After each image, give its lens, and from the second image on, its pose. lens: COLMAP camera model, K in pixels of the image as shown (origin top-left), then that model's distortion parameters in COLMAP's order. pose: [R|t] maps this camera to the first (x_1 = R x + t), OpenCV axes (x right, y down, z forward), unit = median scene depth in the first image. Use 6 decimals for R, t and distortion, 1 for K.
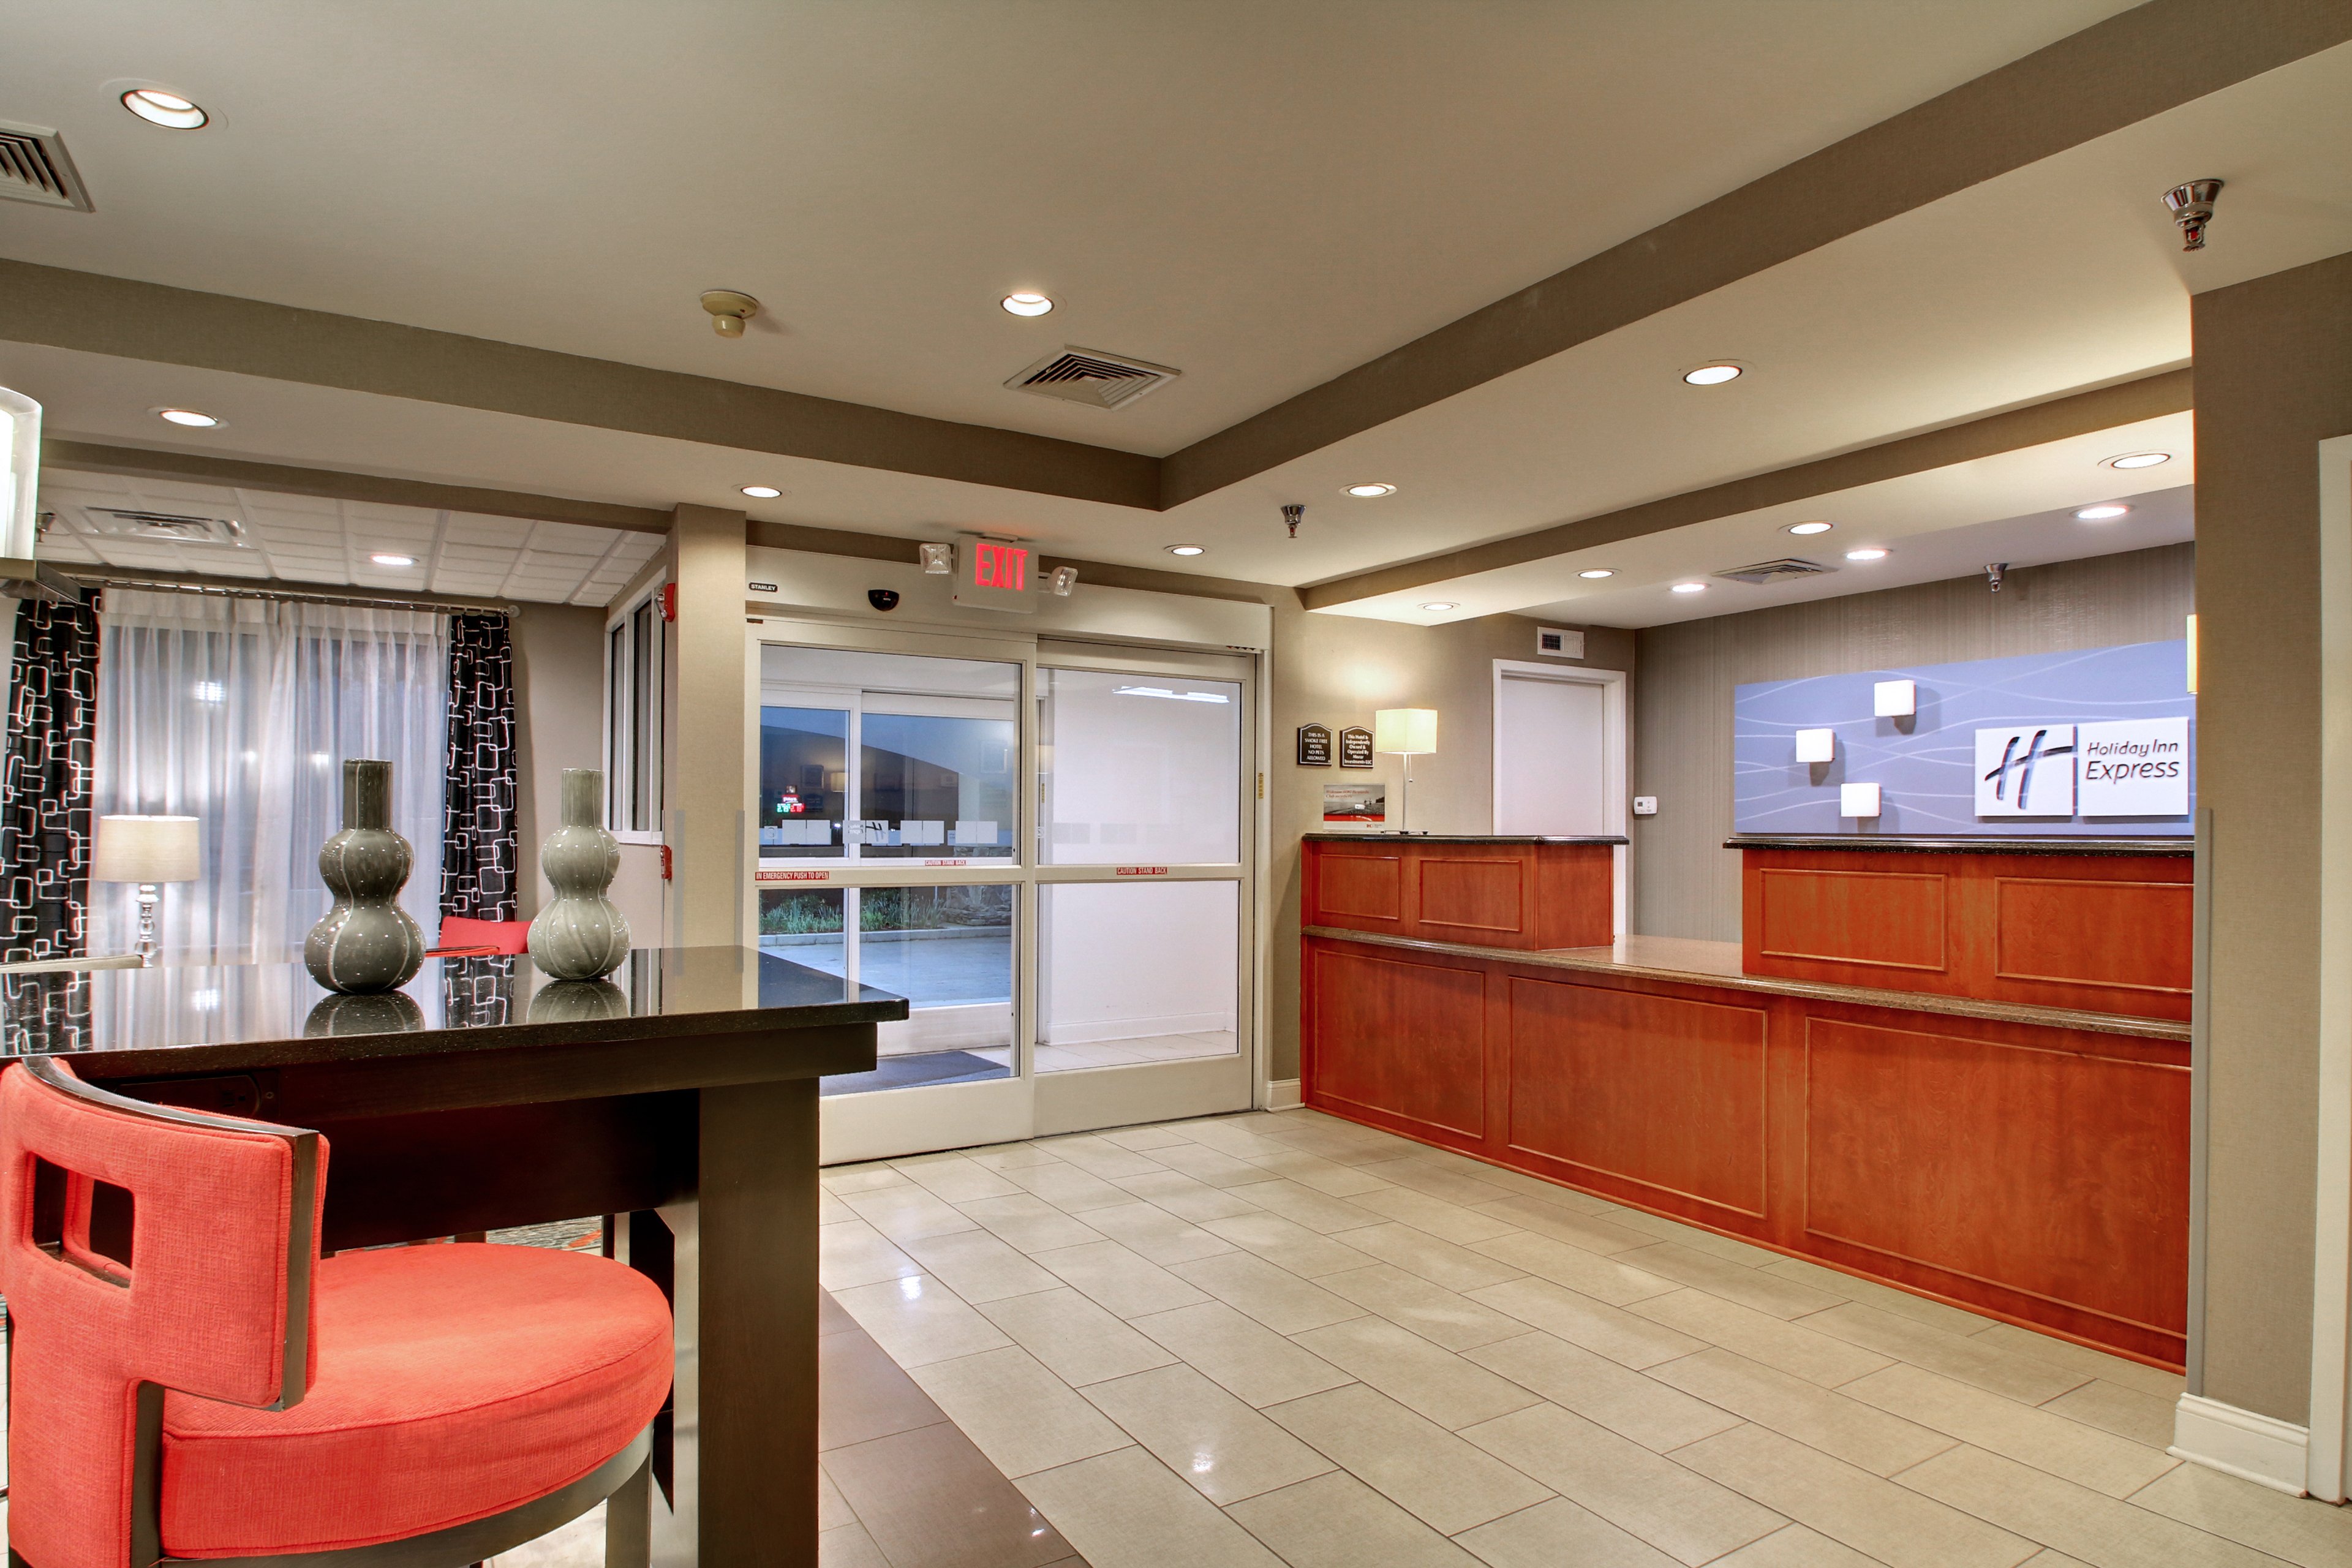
lens RADIAL K [[1300.7, 0, 1174.9], [0, 1300.7, 831.0], [0, 0, 1]] dist [-0.019087, 0.000408]
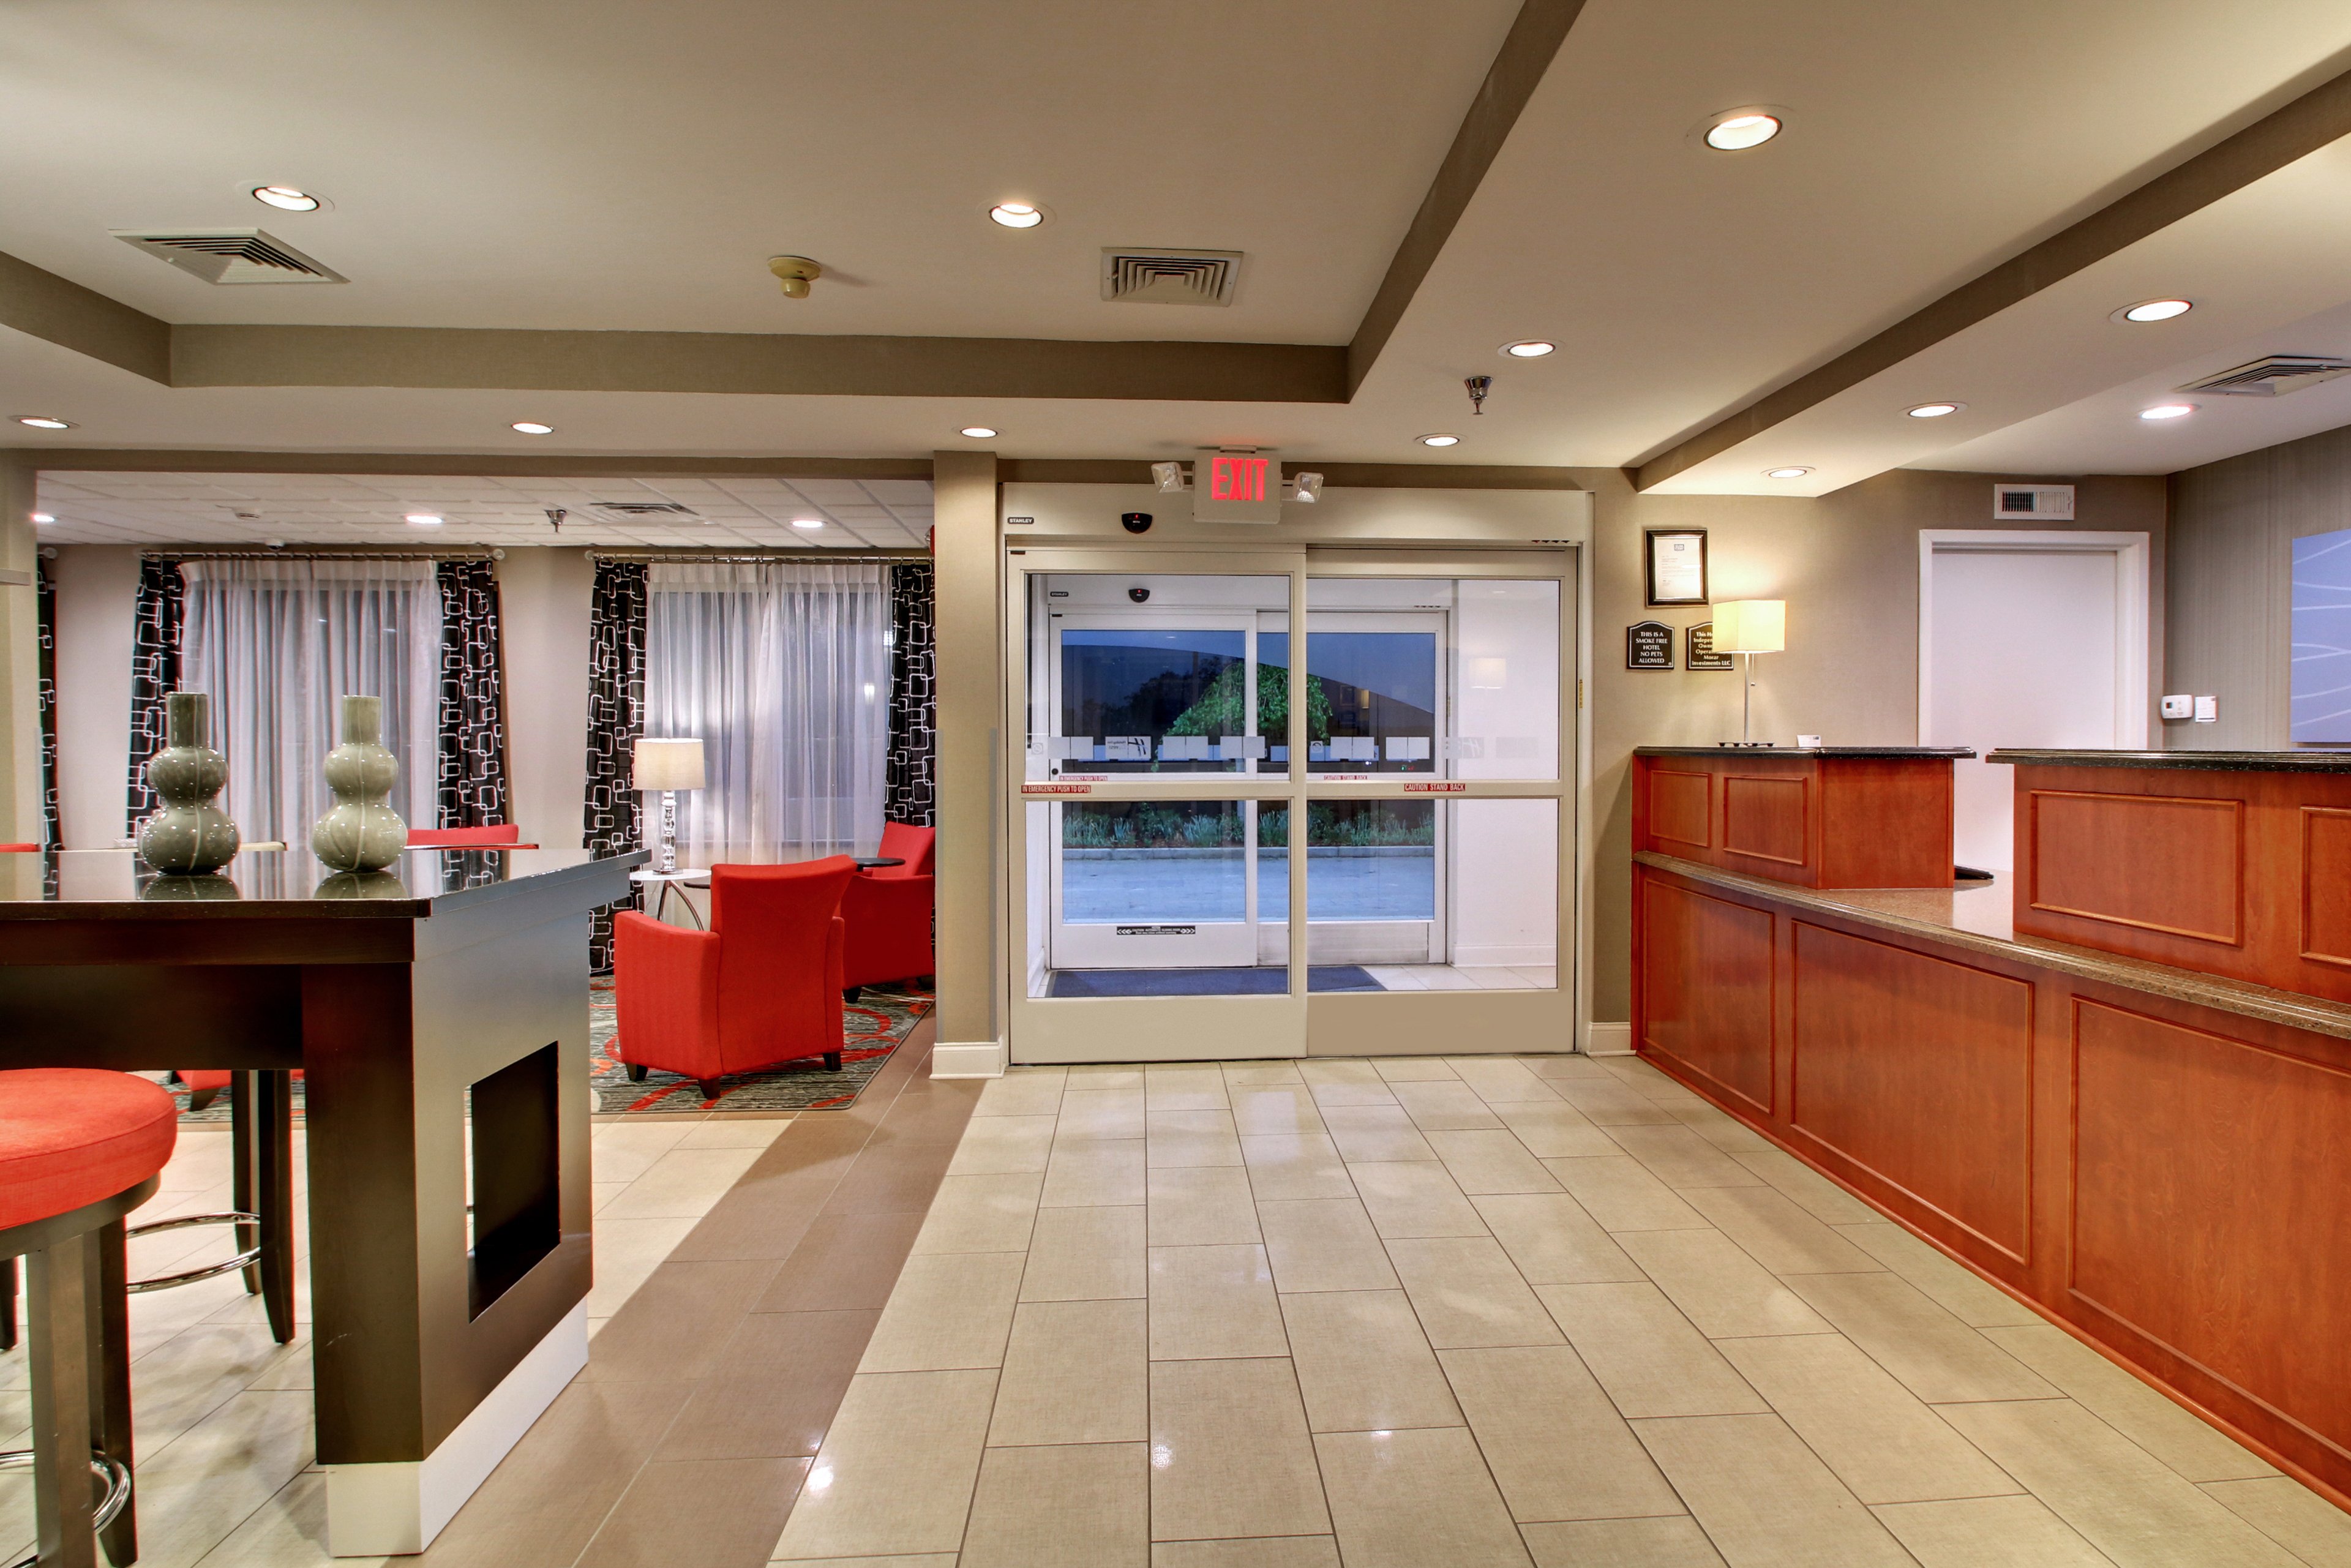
lens RADIAL K [[1275.9, 0, 1175.5], [0, 1275.9, 784.0], [0, 0, 1]] dist [0.000105, -0.015527]
pose [[0.889314, 0.006775, -0.457247, 0.237148], [0.006318, 0.999613, 0.027099, 0.001944], [0.457254, -0.026988, 0.888927, 0.095199]]
